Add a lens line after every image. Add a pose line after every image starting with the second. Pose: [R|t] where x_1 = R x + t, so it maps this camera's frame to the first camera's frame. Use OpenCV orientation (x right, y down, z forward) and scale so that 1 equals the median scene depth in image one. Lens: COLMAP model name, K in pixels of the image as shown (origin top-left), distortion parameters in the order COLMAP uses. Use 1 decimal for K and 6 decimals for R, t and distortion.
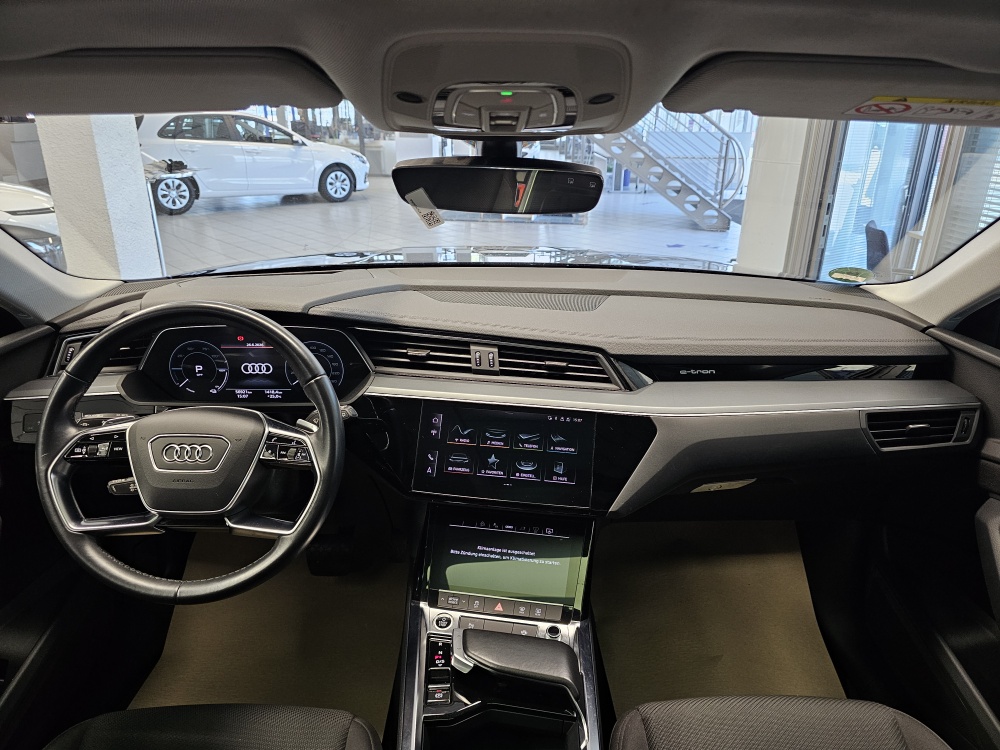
lens RADIAL K [[663.1, 0, 503.9], [0, 663.1, 372.5], [0, 0, 1]] dist [0.050311, -0.047503]
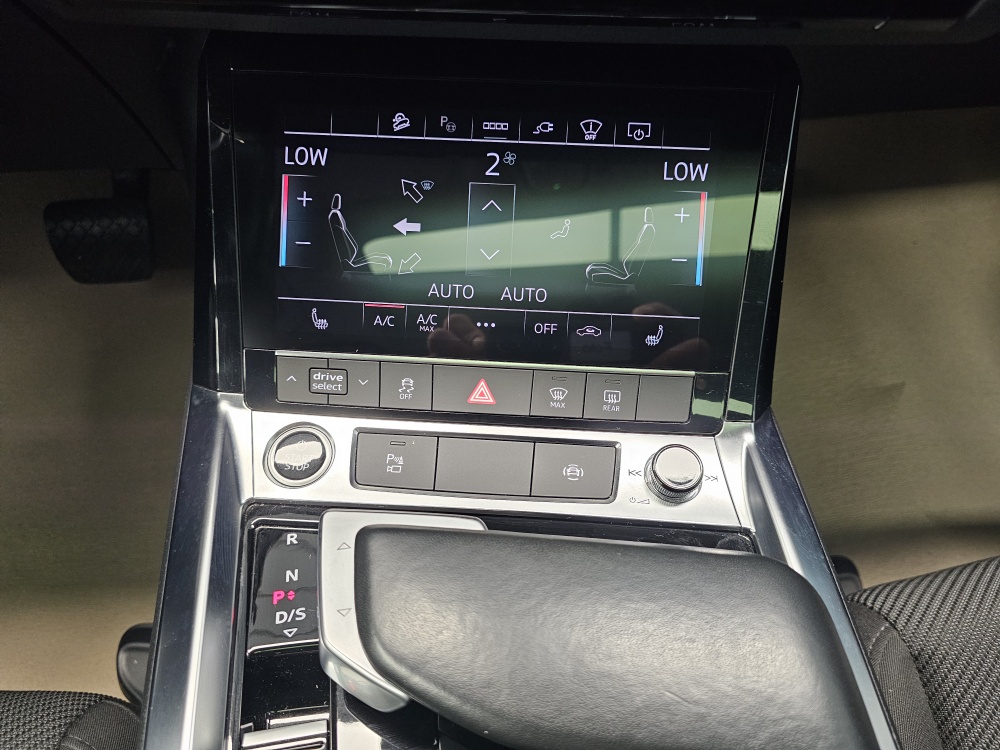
lens RADIAL K [[677.5, 0, 504.3], [0, 677.5, 366.4], [0, 0, 1]] dist [0.051259, -0.048709]
pose [[0.994226, -0.078868, 0.072768, -0.017359], [0.035996, 0.883936, 0.466221, 0.185548], [-0.101093, -0.460909, 0.881671, 0.687751]]
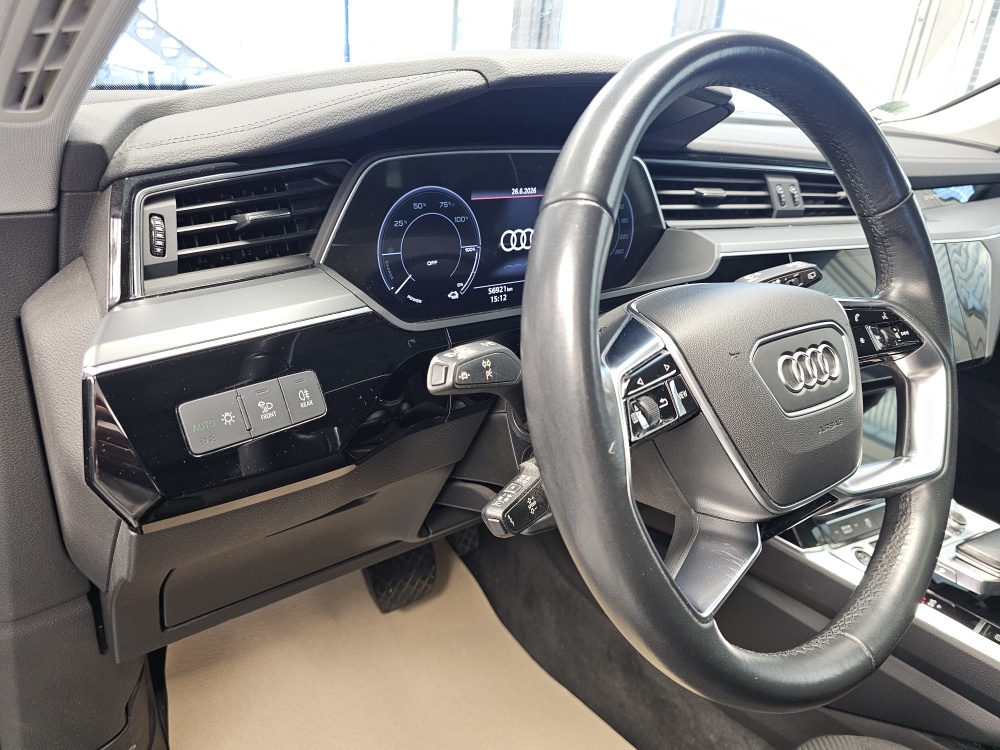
lens RADIAL K [[682.6, 0, 500.0], [0, 682.6, 375.0], [0, 0, 1]] dist [0.031037, -0.001591]
pose [[0.794029, -0.197946, 0.574748, -0.724303], [0.150510, 0.980076, 0.129610, 0.026239], [-0.588953, -0.016409, 0.808001, 0.592290]]
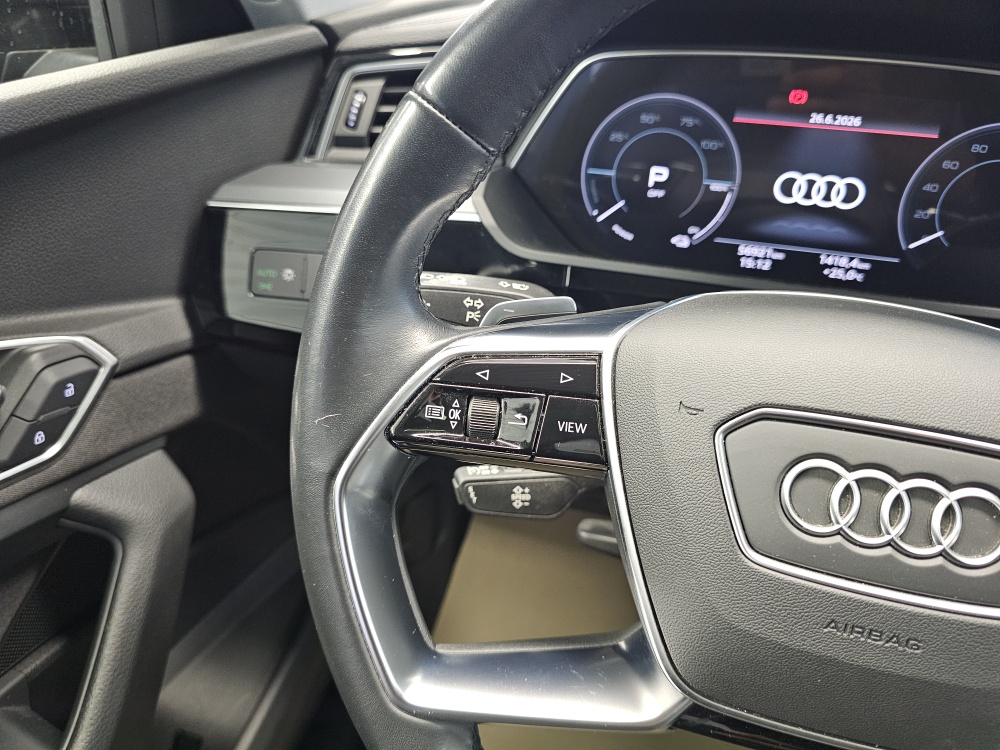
lens RADIAL K [[701.3, 0, 505.5], [0, 701.3, 370.1], [0, 0, 1]] dist [0.006083, -0.036609]
pose [[0.960819, 0.151956, -0.231810, -0.438308], [-0.107572, 0.975206, 0.193396, 0.033814], [0.255450, -0.160882, 0.953343, 0.596731]]
